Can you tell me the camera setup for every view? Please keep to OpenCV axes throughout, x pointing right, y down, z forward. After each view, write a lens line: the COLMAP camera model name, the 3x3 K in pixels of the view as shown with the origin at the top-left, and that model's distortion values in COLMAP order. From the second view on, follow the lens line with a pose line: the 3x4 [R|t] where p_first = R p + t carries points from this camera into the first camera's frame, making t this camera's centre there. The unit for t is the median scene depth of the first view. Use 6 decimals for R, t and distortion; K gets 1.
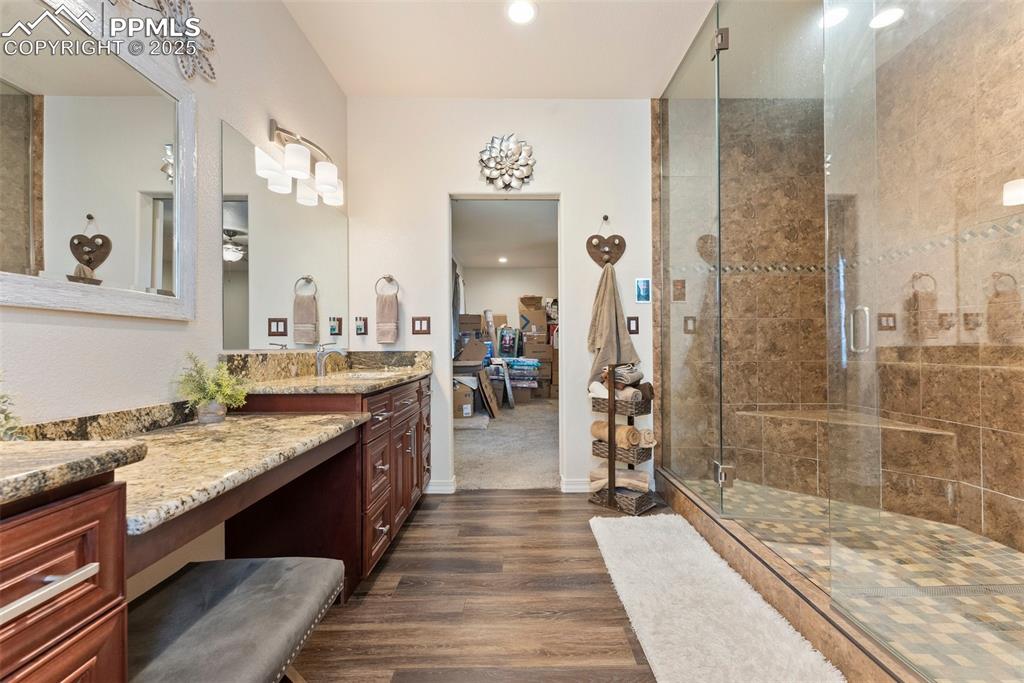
lens RADIAL K [[415.2, 0, 524.9], [0, 415.2, 340.6], [0, 0, 1]] dist [-0.000997, -0.000487]
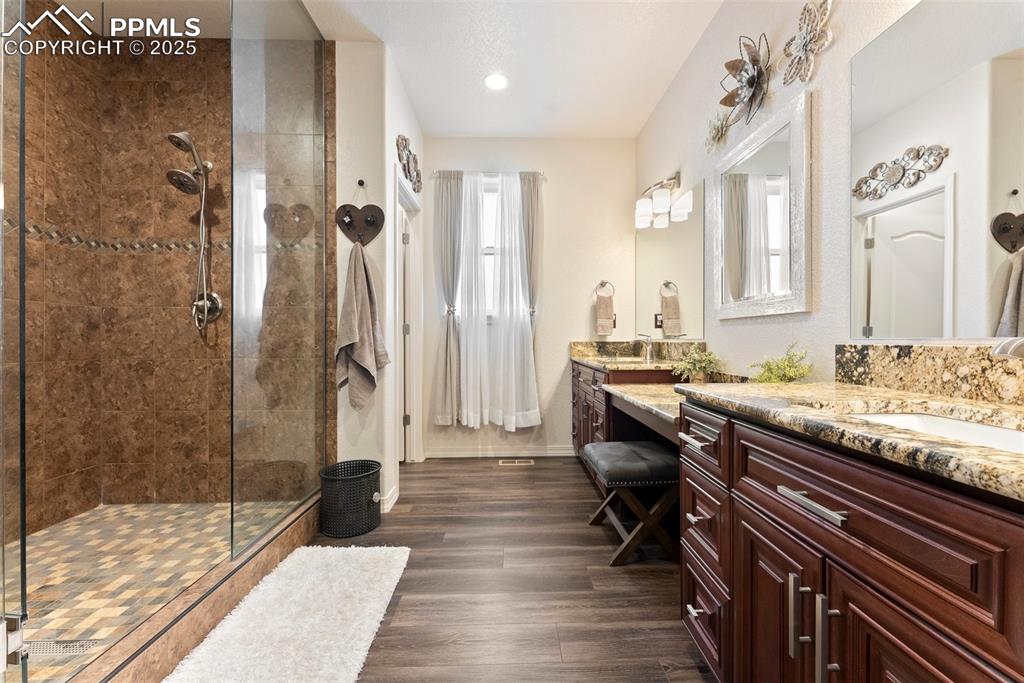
lens RADIAL K [[415.2, 0, 524.9], [0, 415.2, 340.6], [0, 0, 1]] dist [-0.000997, -0.000487]
pose [[-0.999745, 0.009300, -0.020558, -0.061507], [0.009616, 0.999836, -0.015338, 0.031139], [0.020412, -0.015532, -0.999671, 1.750700]]
